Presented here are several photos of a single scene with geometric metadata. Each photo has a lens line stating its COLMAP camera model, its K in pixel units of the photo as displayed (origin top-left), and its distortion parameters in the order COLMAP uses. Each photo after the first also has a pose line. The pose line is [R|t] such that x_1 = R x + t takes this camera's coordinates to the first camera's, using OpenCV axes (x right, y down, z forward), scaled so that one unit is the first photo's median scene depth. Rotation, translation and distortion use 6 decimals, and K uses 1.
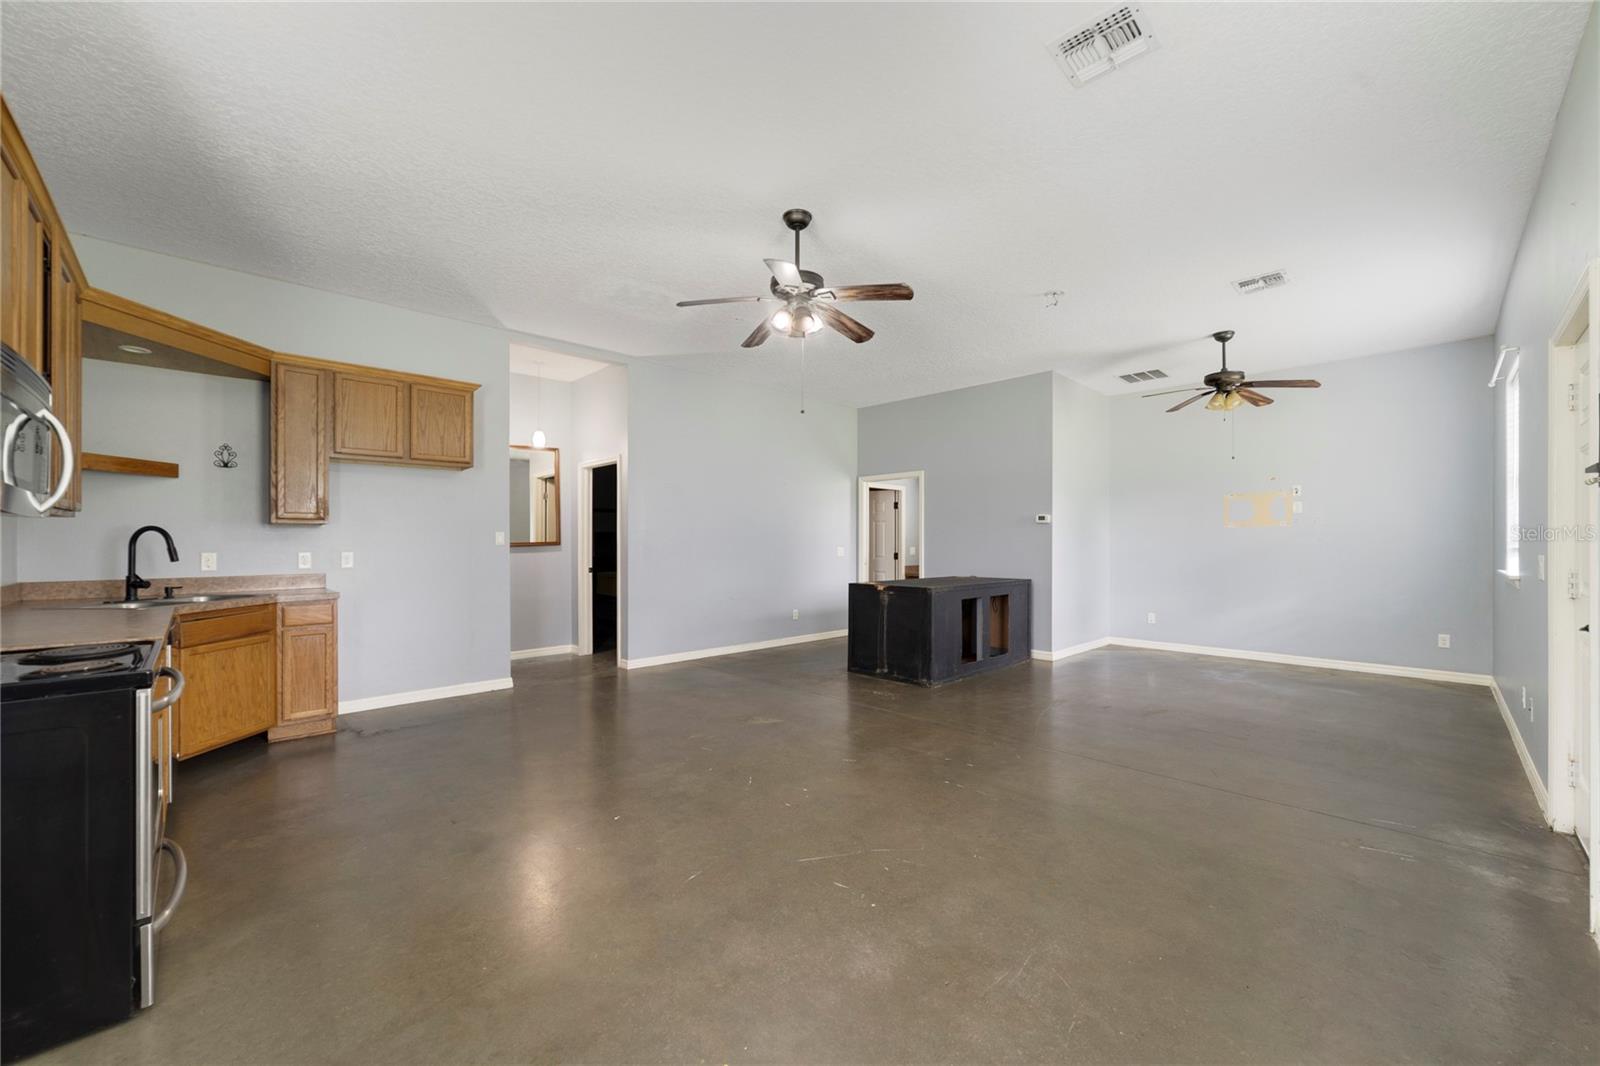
lens RADIAL K [[615.6, 0, 800.0], [0, 615.6, 540.9], [0, 0, 1]] dist [-0.015871, 0.003245]
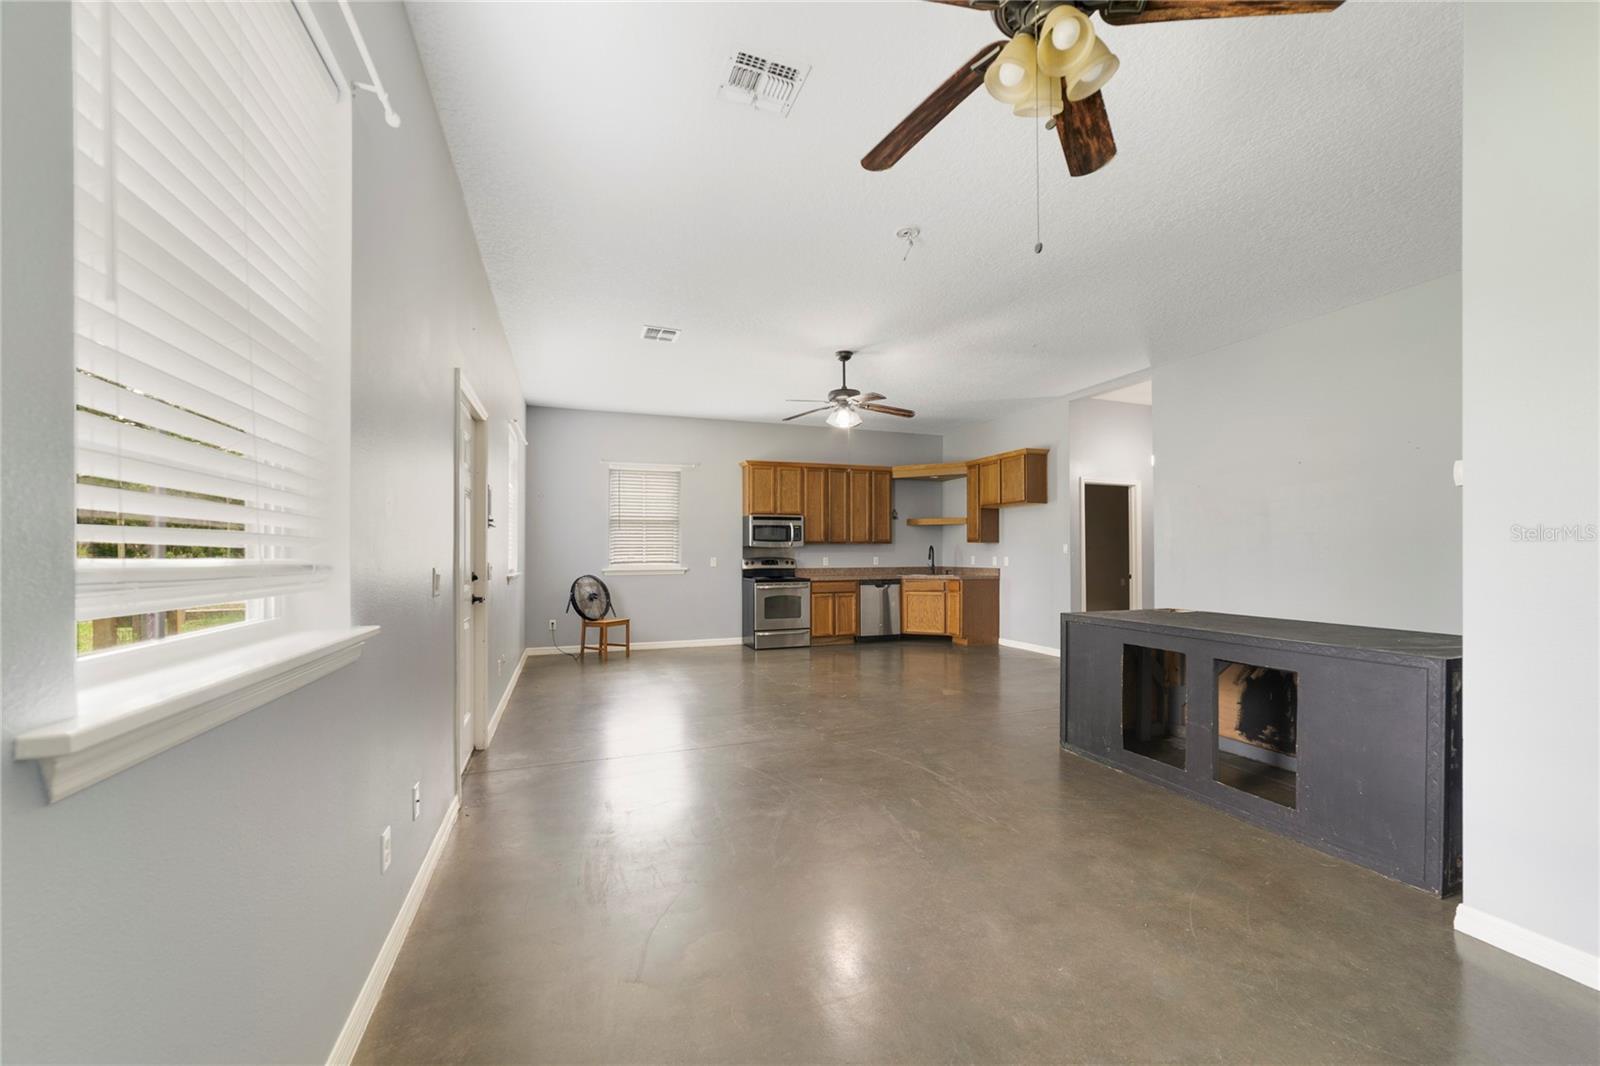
lens RADIAL K [[615.6, 0, 800.5], [0, 615.6, 545.8], [0, 0, 1]] dist [-0.015871, 0.003245]
pose [[-0.394783, -0.008410, -0.918736, 1.160882], [0.002733, 0.999943, -0.010328, 0.004862], [0.918770, -0.006588, -0.394737, 1.156748]]
